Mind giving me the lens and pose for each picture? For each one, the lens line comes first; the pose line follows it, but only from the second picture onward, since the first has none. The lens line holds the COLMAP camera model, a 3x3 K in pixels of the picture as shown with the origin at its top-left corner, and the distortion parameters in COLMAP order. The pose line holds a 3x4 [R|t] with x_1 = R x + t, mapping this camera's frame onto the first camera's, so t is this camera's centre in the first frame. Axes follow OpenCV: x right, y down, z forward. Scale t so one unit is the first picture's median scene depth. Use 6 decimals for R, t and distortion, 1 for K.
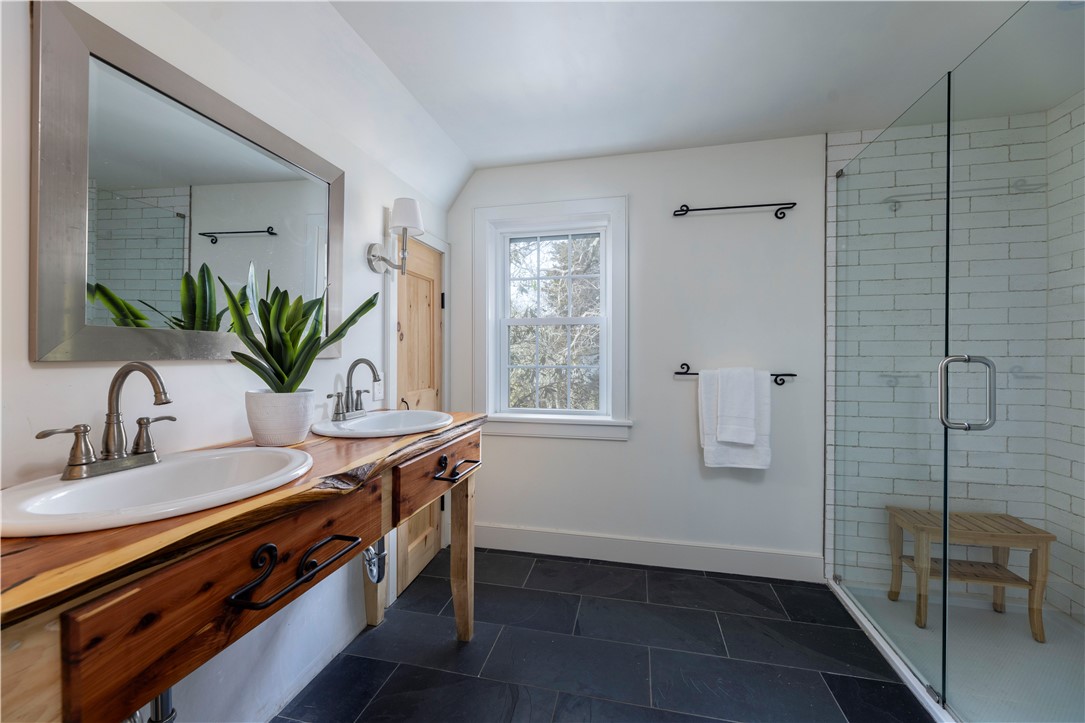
lens RADIAL K [[430.8, 0, 545.3], [0, 430.8, 356.5], [0, 0, 1]] dist [0.002799, 0.000083]
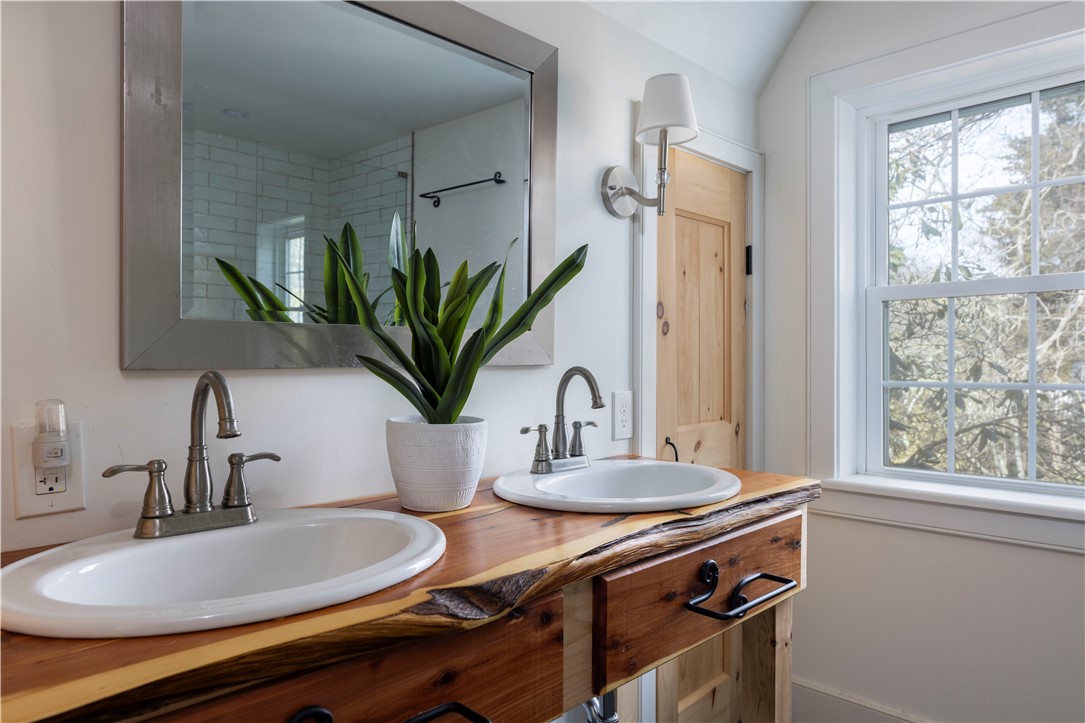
lens RADIAL K [[712.7, 0, 536.1], [0, 712.7, 365.0], [0, 0, 1]] dist [0.003572, -0.001378]
pose [[0.842669, 0.001796, -0.538429, 0.036197], [-0.000410, 0.999996, 0.002693, -0.000258], [0.538432, -0.002049, 0.842667, 0.183905]]
